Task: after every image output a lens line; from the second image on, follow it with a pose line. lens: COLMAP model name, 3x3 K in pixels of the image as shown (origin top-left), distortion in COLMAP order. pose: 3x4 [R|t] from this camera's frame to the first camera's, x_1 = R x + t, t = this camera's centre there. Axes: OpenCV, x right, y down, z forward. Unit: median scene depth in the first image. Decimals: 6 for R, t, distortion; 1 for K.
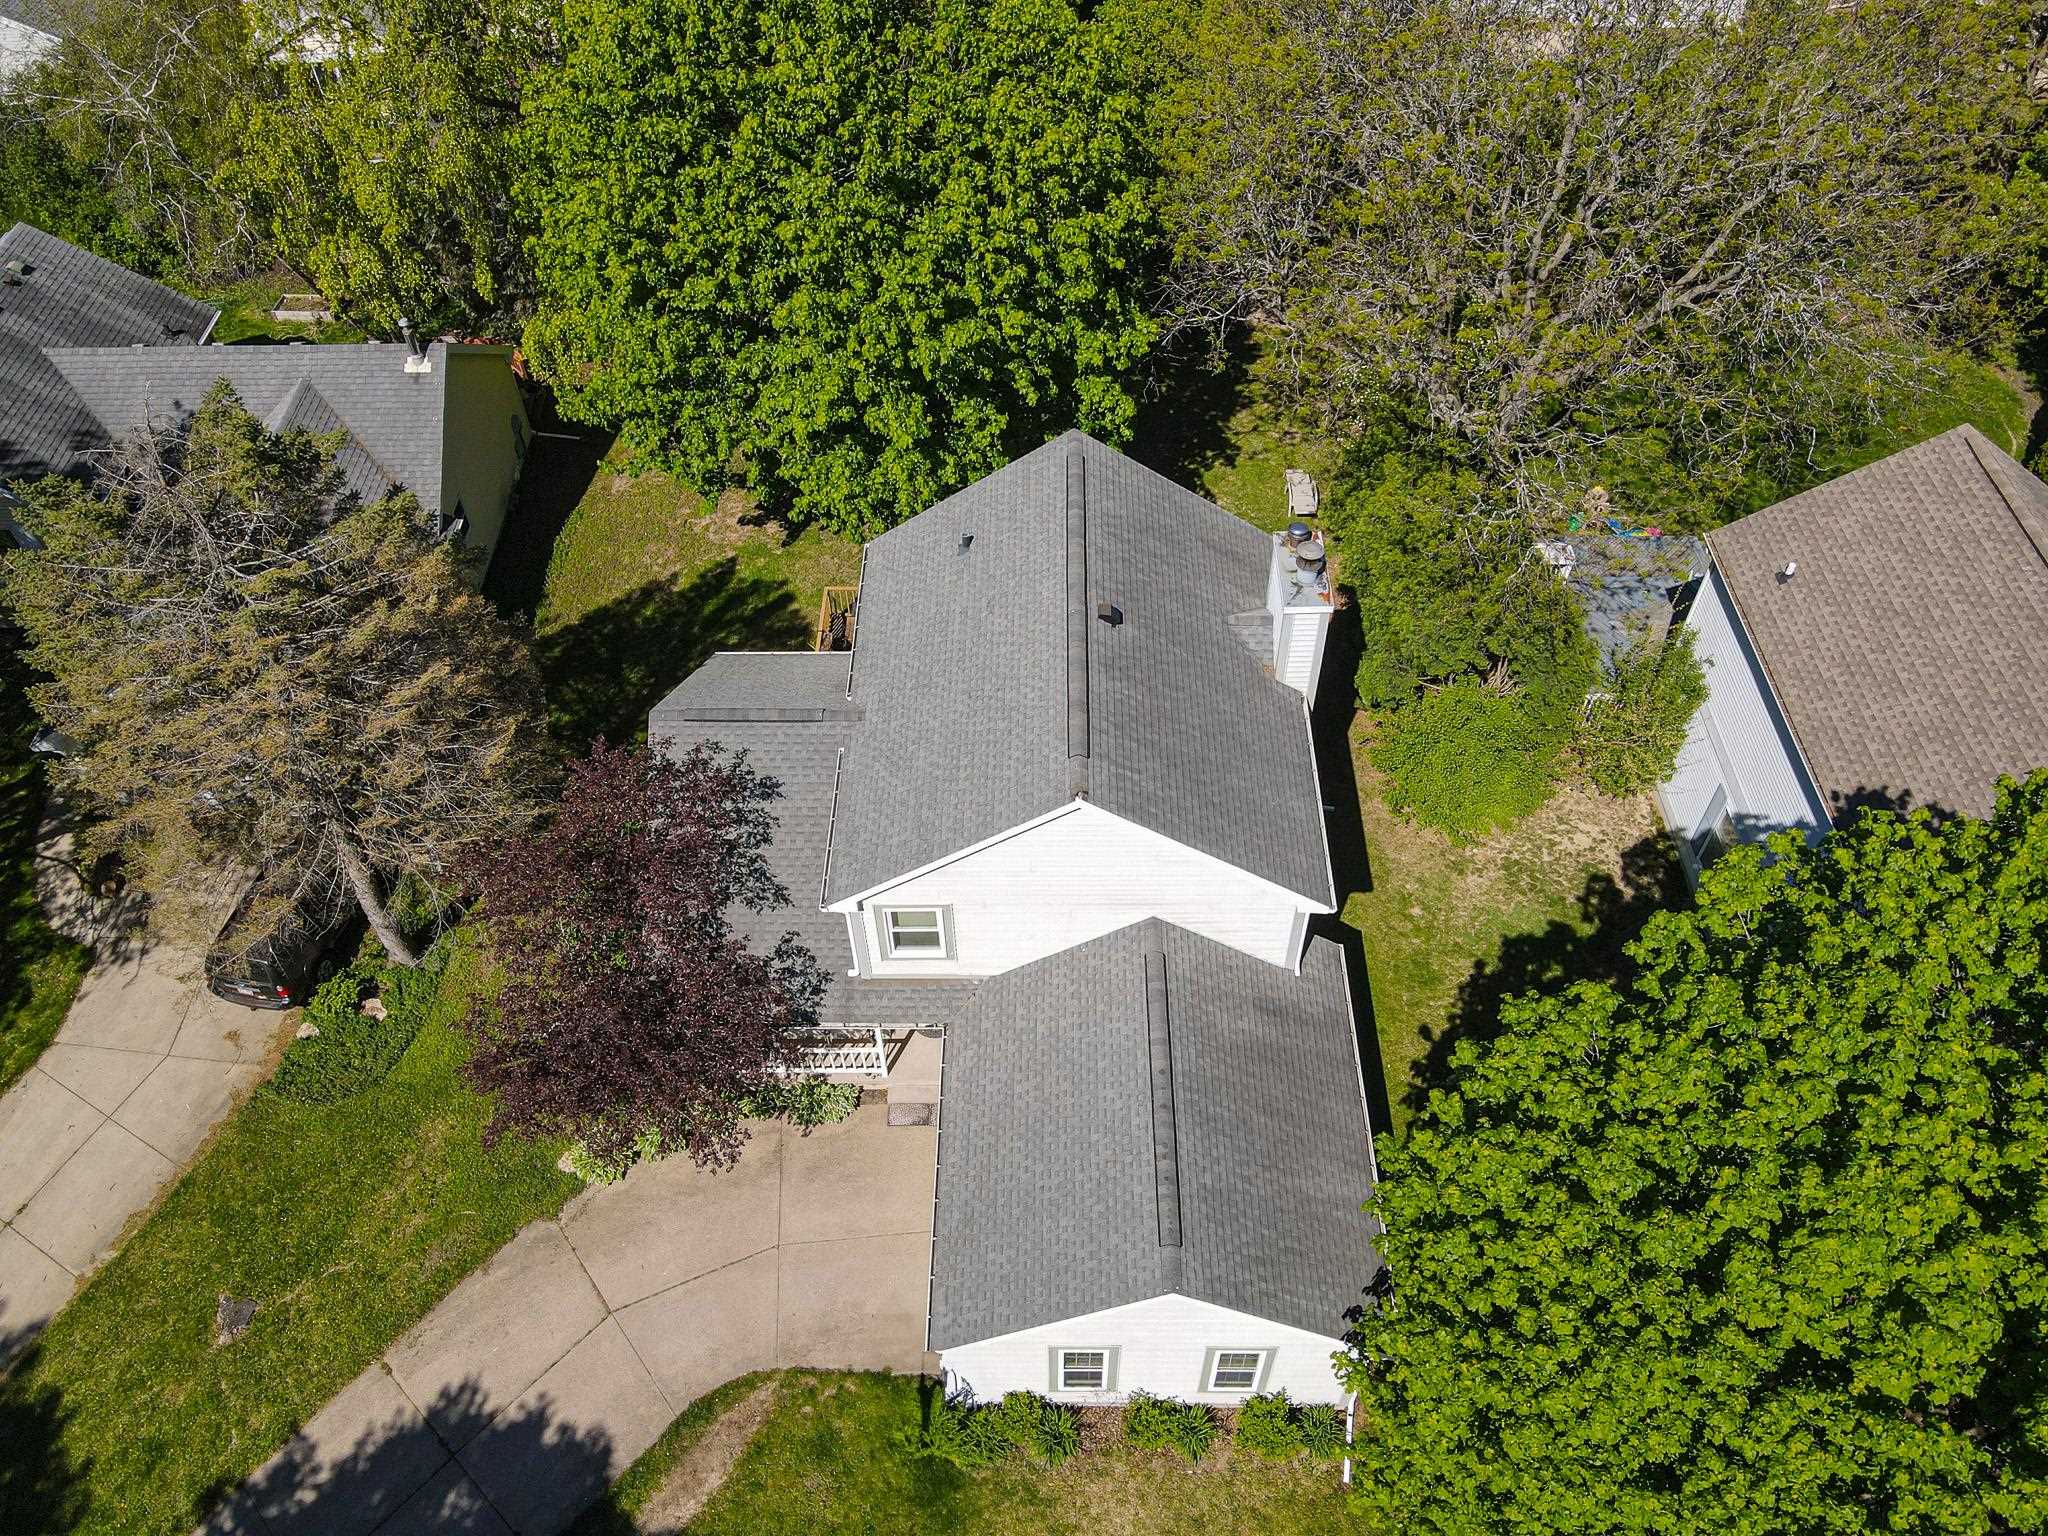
lens RADIAL K [[1492.8, 0, 1024.0], [0, 1492.8, 768.0], [0, 0, 1]] dist [-0.004978, 0.007063]
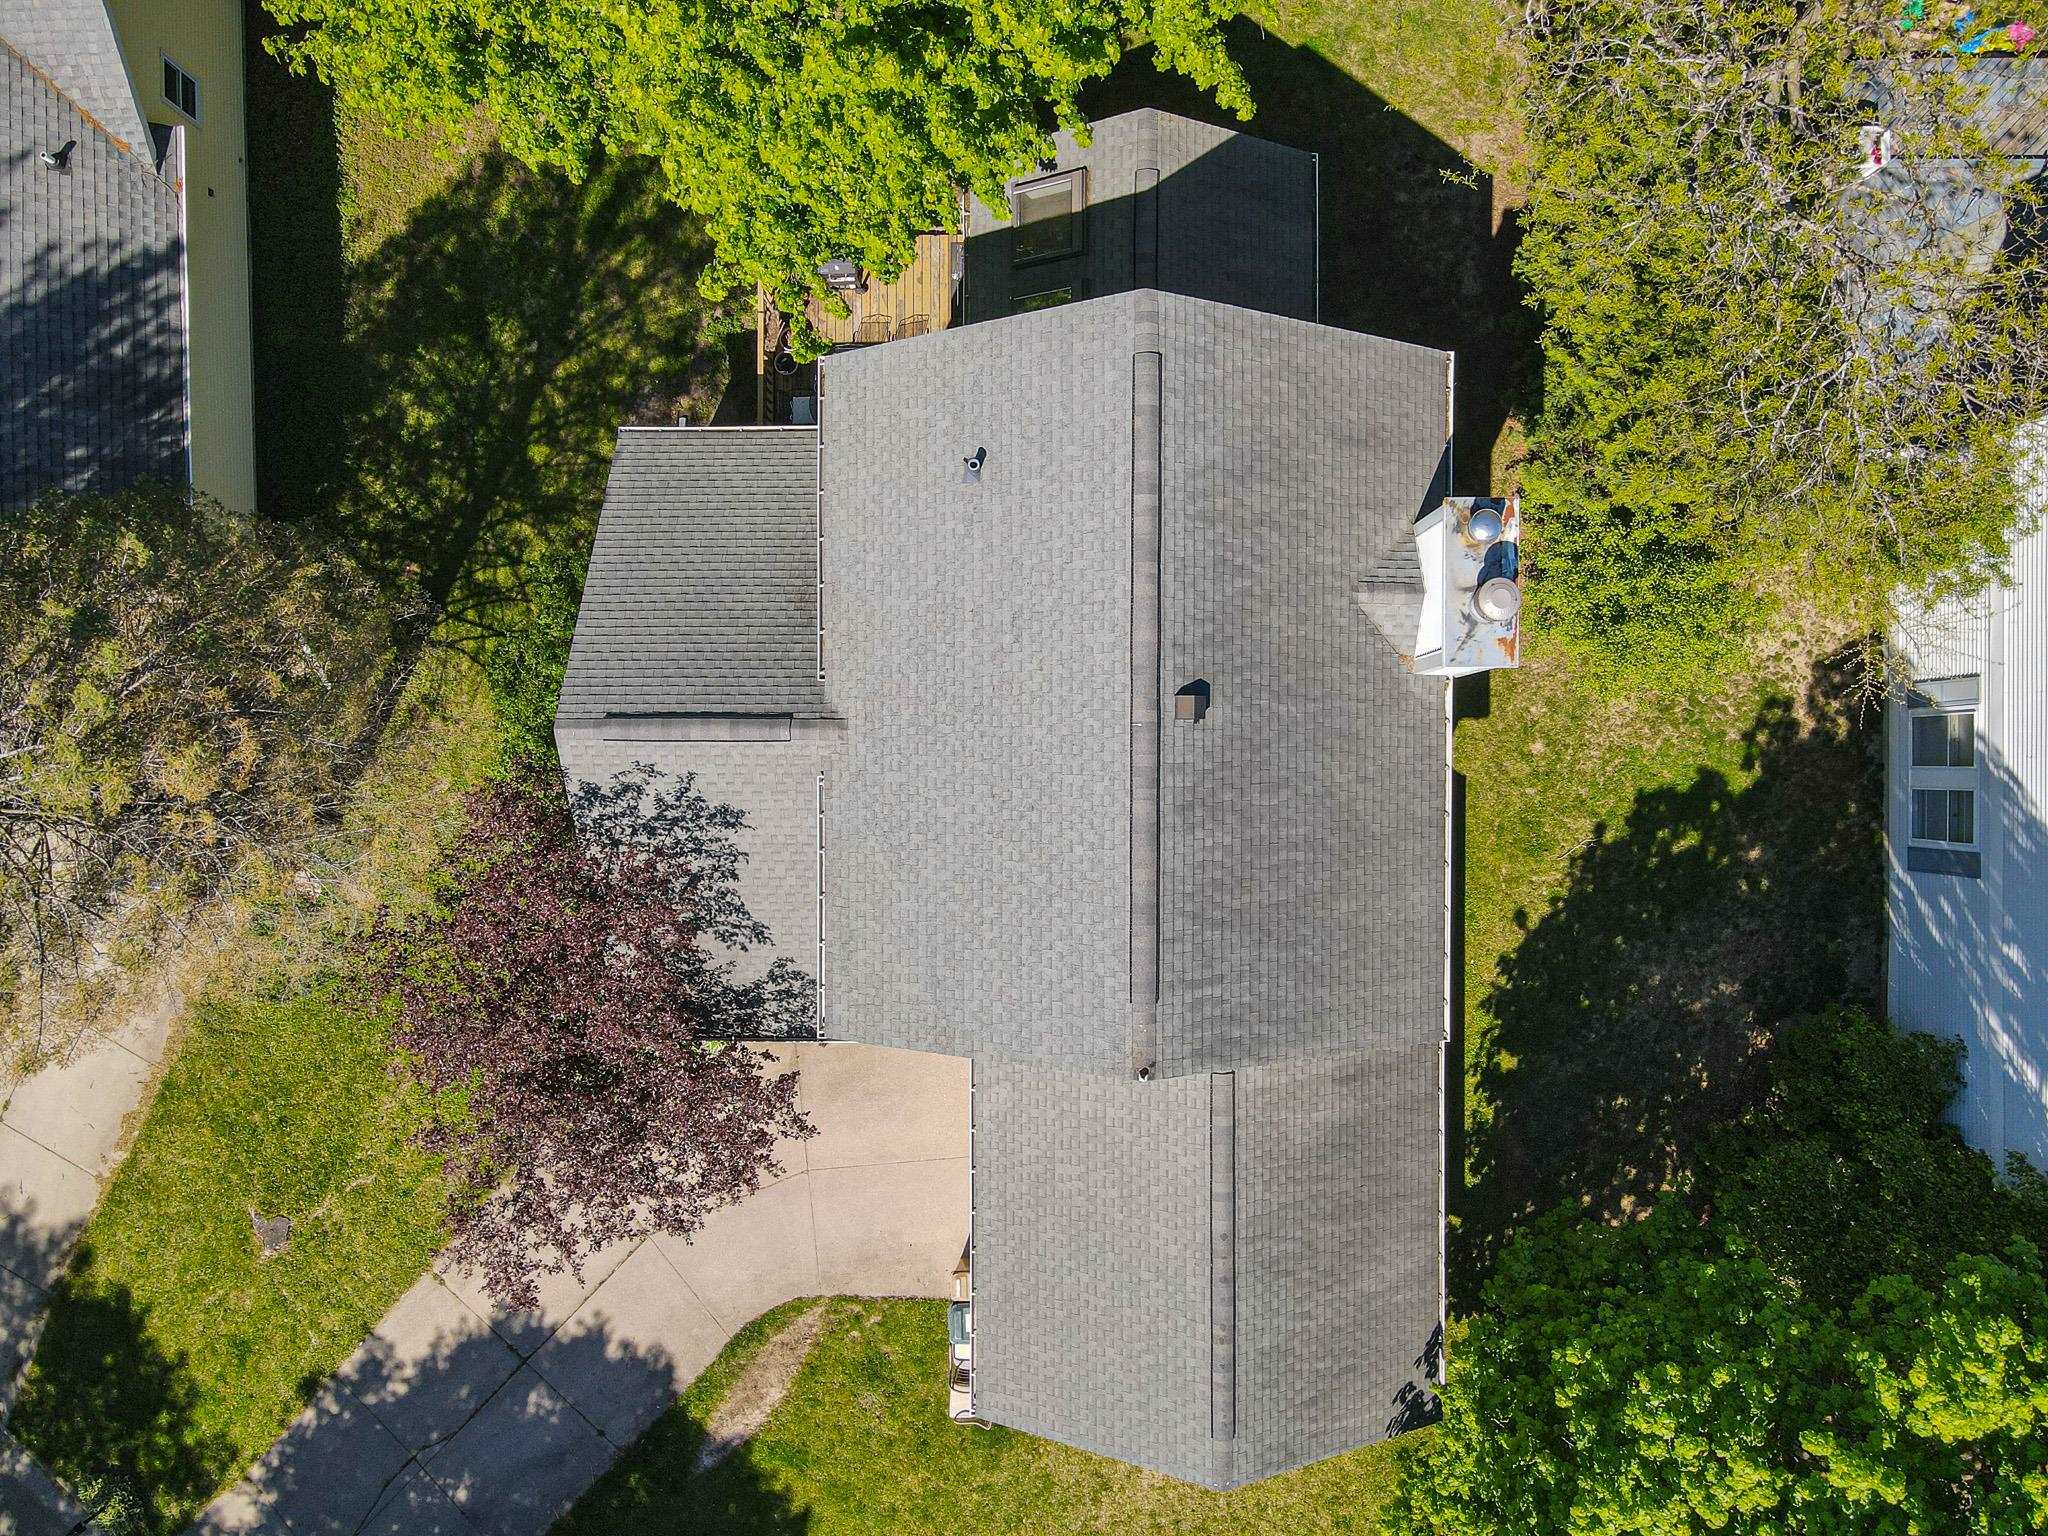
lens RADIAL K [[1493.1, 0, 1024.0], [0, 1493.1, 768.0], [0, 0, 1]] dist [-0.007296, 0.030639]
pose [[0.999917, -0.010946, -0.006814, -0.015538], [0.012719, 0.750612, 0.660621, -0.529917], [-0.002117, -0.660652, 0.750689, 0.460847]]
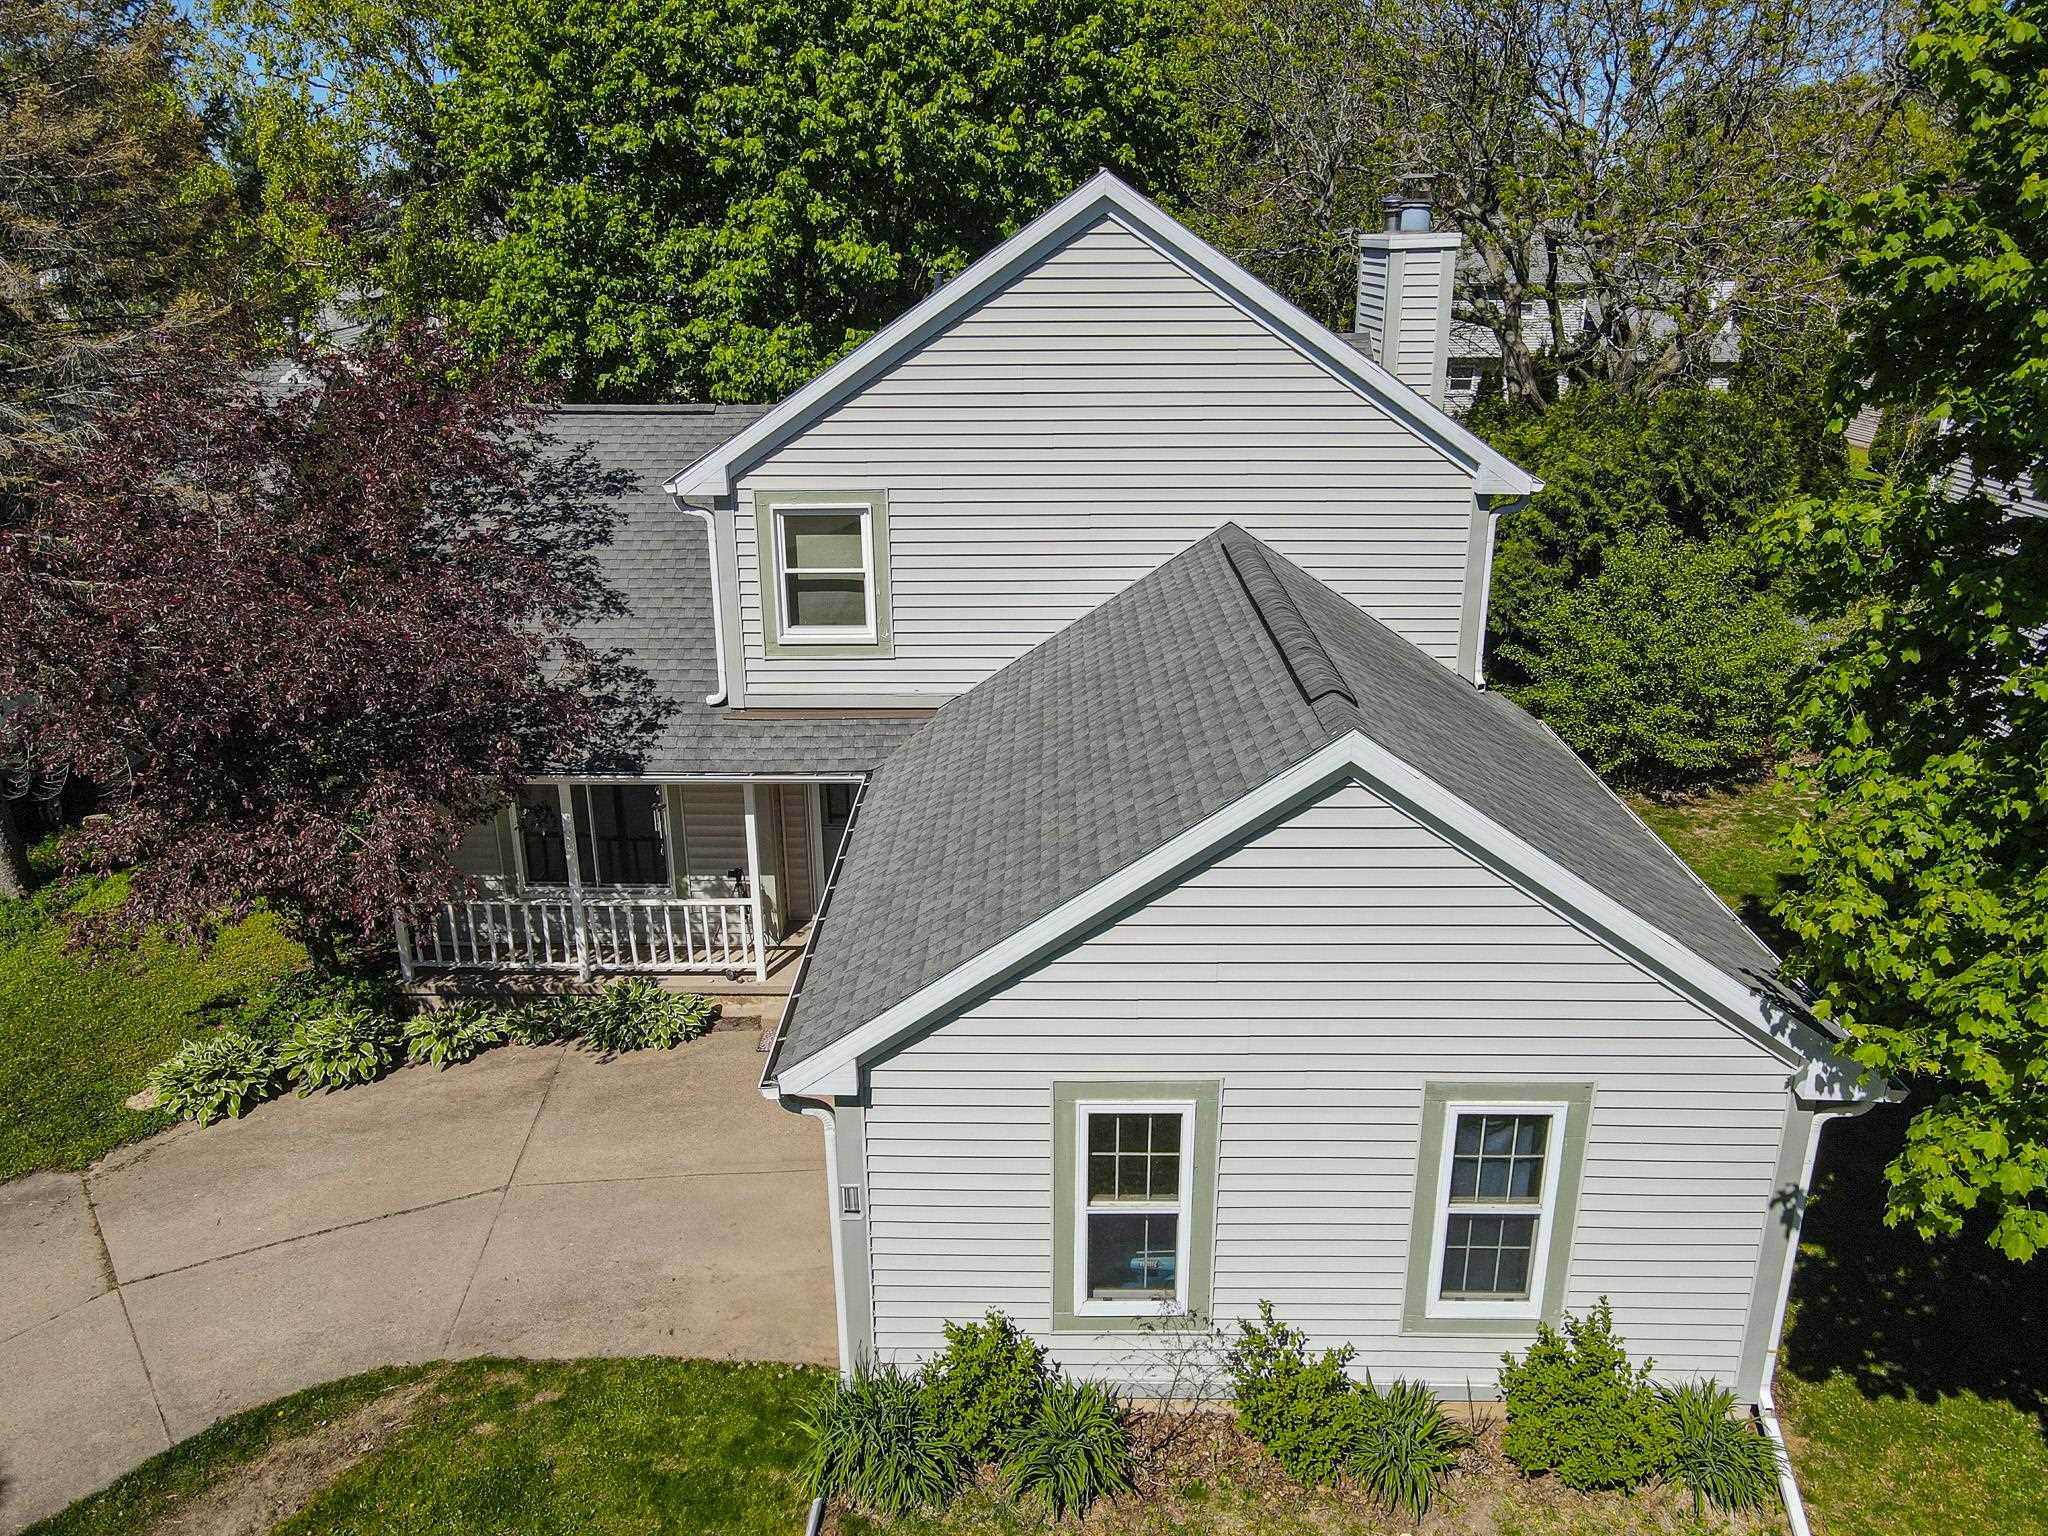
lens RADIAL K [[1493.1, 0, 1024.0], [0, 1493.1, 768.0], [0, 0, 1]] dist [-0.007296, 0.030639]
pose [[0.999888, 0.014652, 0.003141, 0.004654], [-0.011345, 0.877118, -0.480142, 0.449583], [-0.009790, 0.480052, 0.877185, 0.510815]]
